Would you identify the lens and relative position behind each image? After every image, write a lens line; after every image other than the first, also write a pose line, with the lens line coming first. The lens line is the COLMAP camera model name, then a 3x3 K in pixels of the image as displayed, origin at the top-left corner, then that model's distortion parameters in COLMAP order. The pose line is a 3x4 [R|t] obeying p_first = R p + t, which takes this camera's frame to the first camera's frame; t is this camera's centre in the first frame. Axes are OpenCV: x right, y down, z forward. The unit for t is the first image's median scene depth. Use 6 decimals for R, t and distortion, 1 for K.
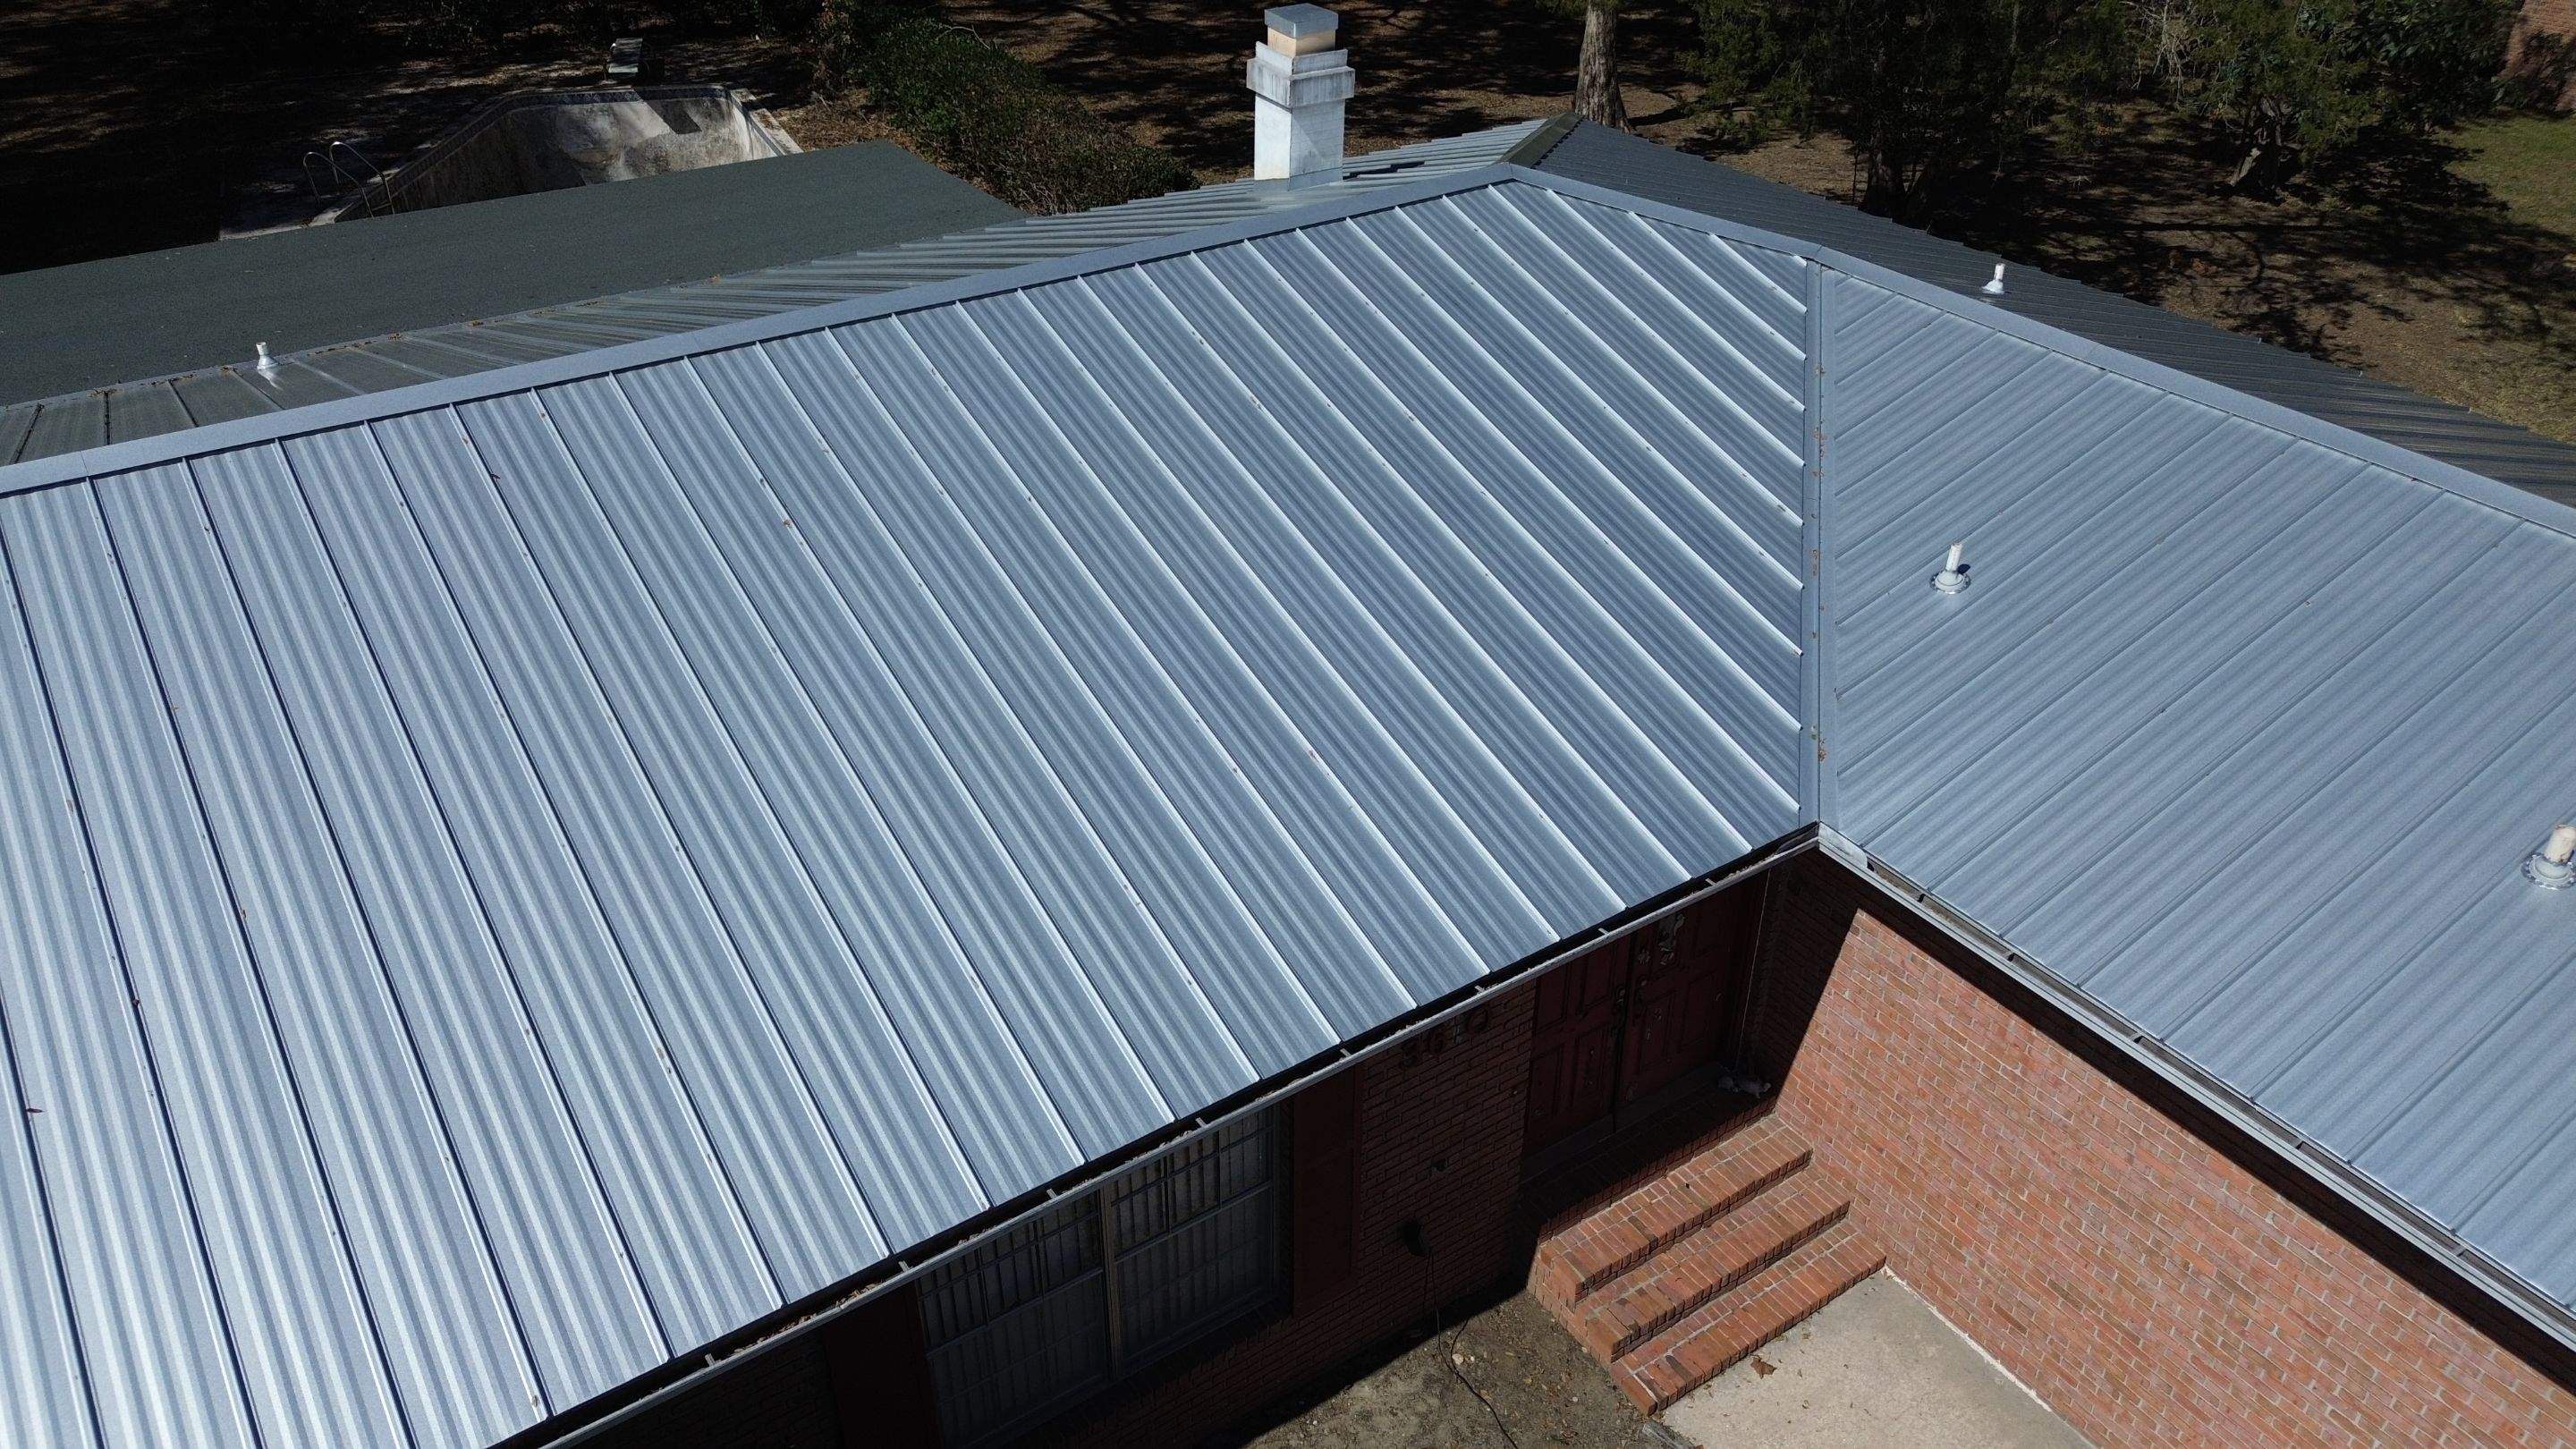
lens RADIAL K [[1811.5, 0, 1296.6], [0, 1811.5, 728.1], [0, 0, 1]] dist [0.071015, -0.065966]
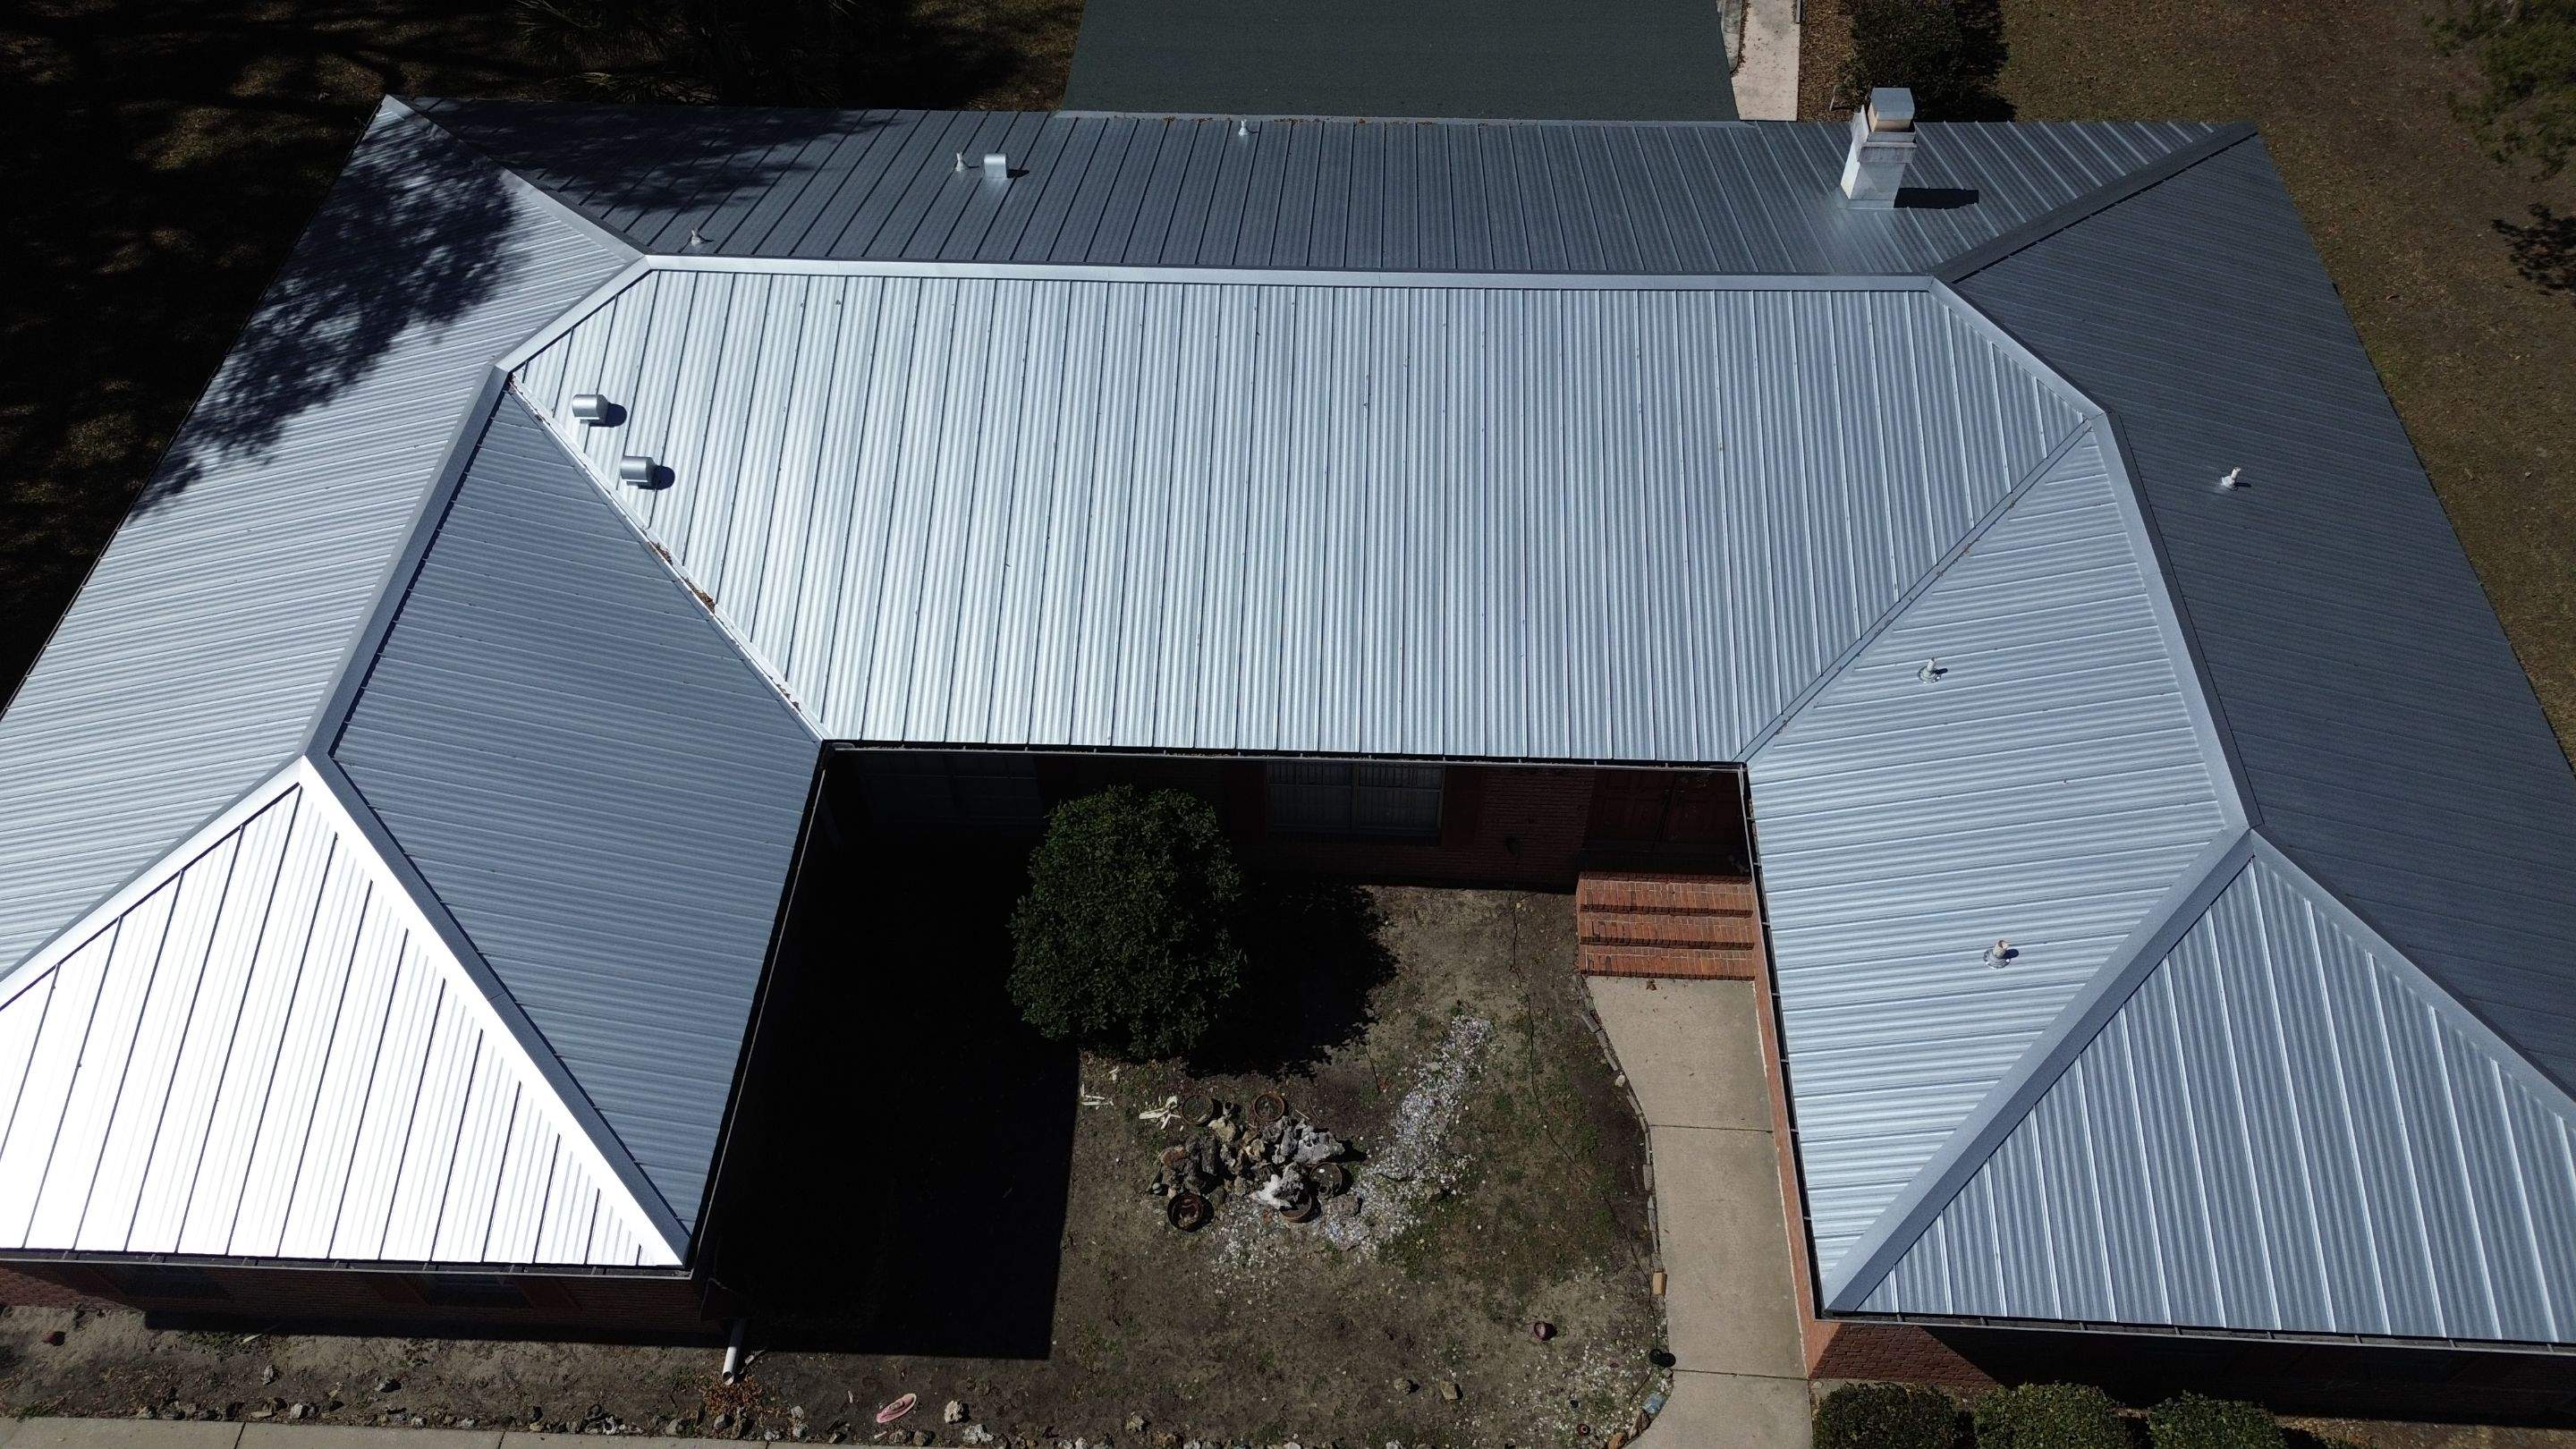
lens RADIAL K [[1811.5, 0, 1295.5], [0, 1811.5, 711.7], [0, 0, 1]] dist [0.071015, -0.065966]
pose [[0.806783, 0.452710, -0.379676, 0.238914], [-0.311625, 0.871984, 0.377537, -0.225823], [0.501986, -0.186274, 0.844578, -0.337553]]
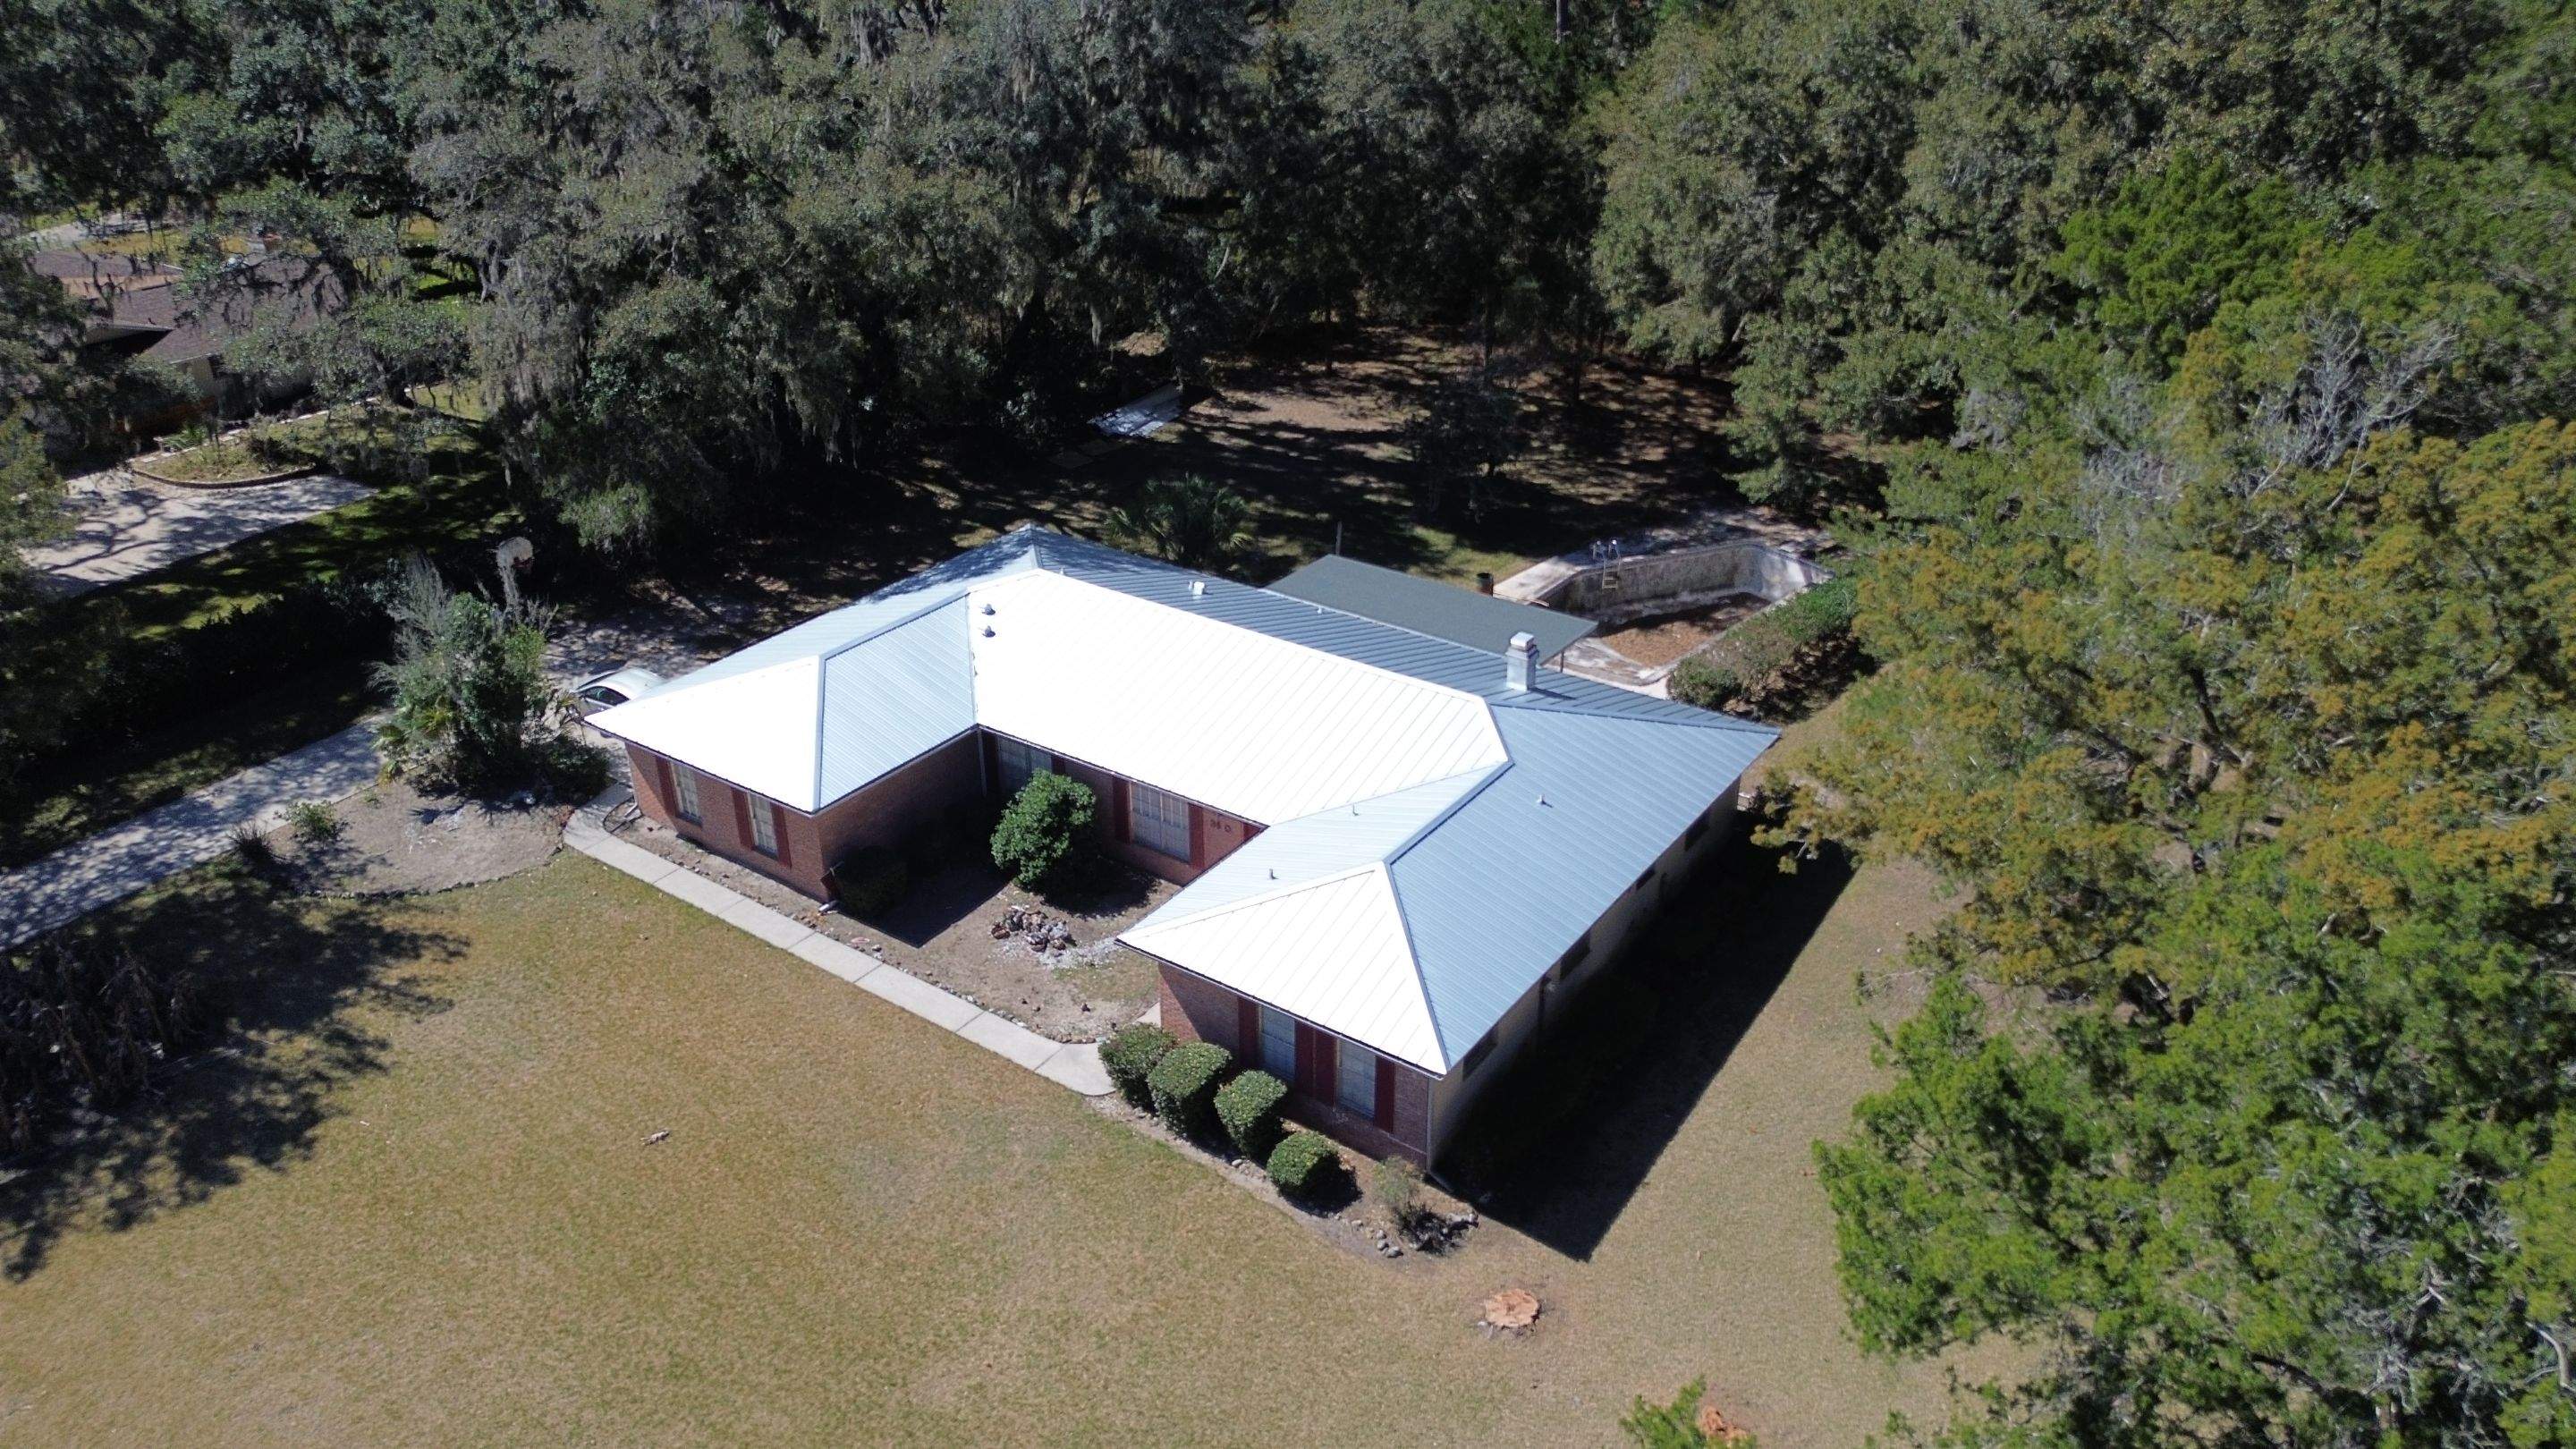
lens RADIAL K [[1811.5, 0, 1310.9], [0, 1811.5, 652.6], [0, 0, 1]] dist [0.071015, -0.065966]
pose [[0.373614, 0.398036, -0.837843, 1.538688], [-0.506089, 0.844438, 0.175493, -0.451464], [0.777359, 0.358457, 0.516935, -0.550192]]
